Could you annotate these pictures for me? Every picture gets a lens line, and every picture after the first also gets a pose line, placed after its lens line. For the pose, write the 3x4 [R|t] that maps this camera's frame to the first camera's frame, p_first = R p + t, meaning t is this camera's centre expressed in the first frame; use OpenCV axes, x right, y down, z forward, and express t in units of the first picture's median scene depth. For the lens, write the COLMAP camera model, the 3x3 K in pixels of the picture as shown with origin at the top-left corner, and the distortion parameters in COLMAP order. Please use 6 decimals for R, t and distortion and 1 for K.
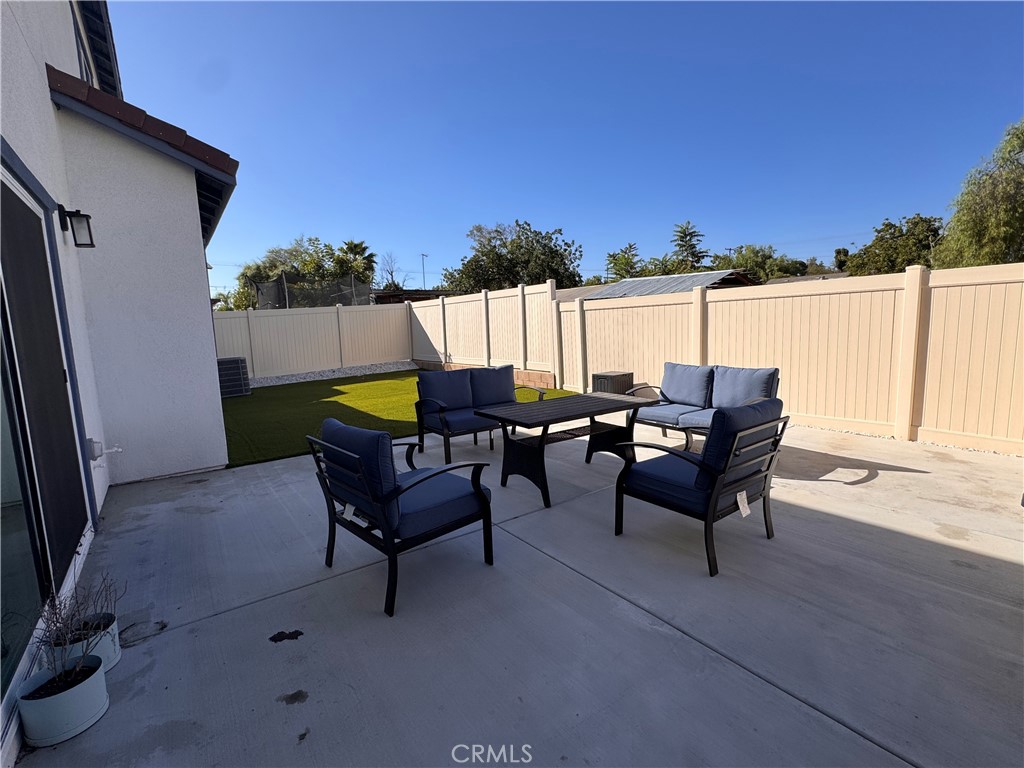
lens RADIAL K [[467.3, 0, 512.0], [0, 467.3, 384.0], [0, 0, 1]] dist [-0.002430, 0.000337]
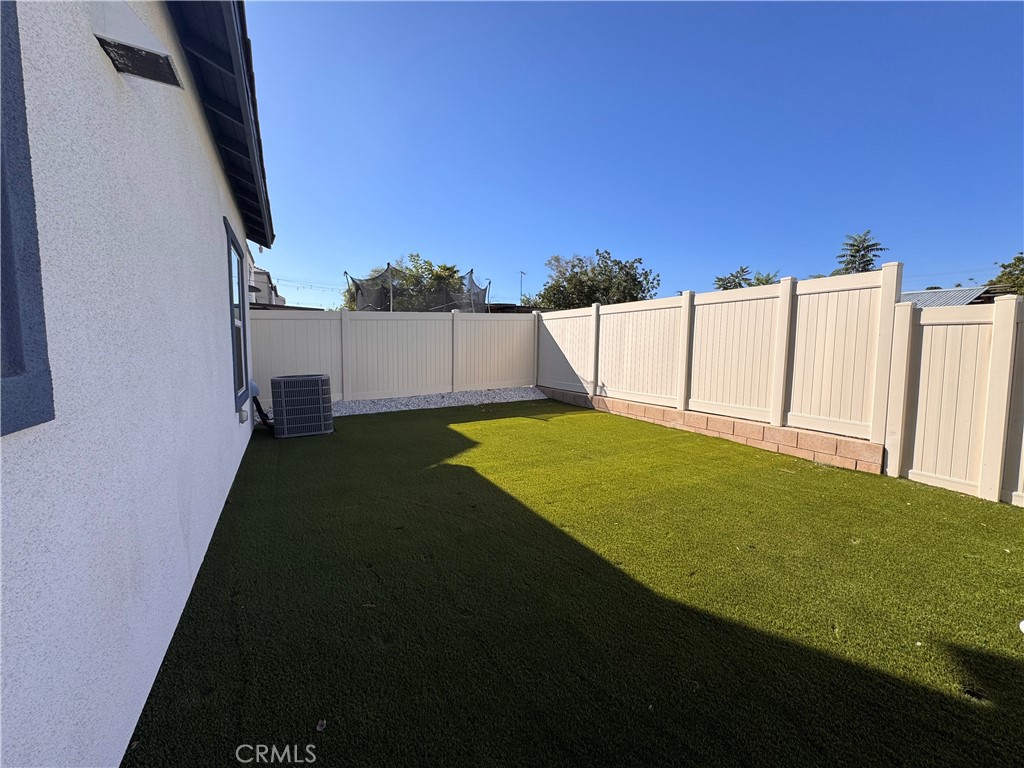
lens RADIAL K [[401.5, 0, 512.0], [0, 401.5, 384.0], [0, 0, 1]] dist [-0.000530, -0.000226]
pose [[0.990137, 0.060668, -0.126284, -0.056307], [-0.065001, 0.997420, -0.030481, -0.010538], [0.124109, 0.038389, 0.991526, 0.108873]]
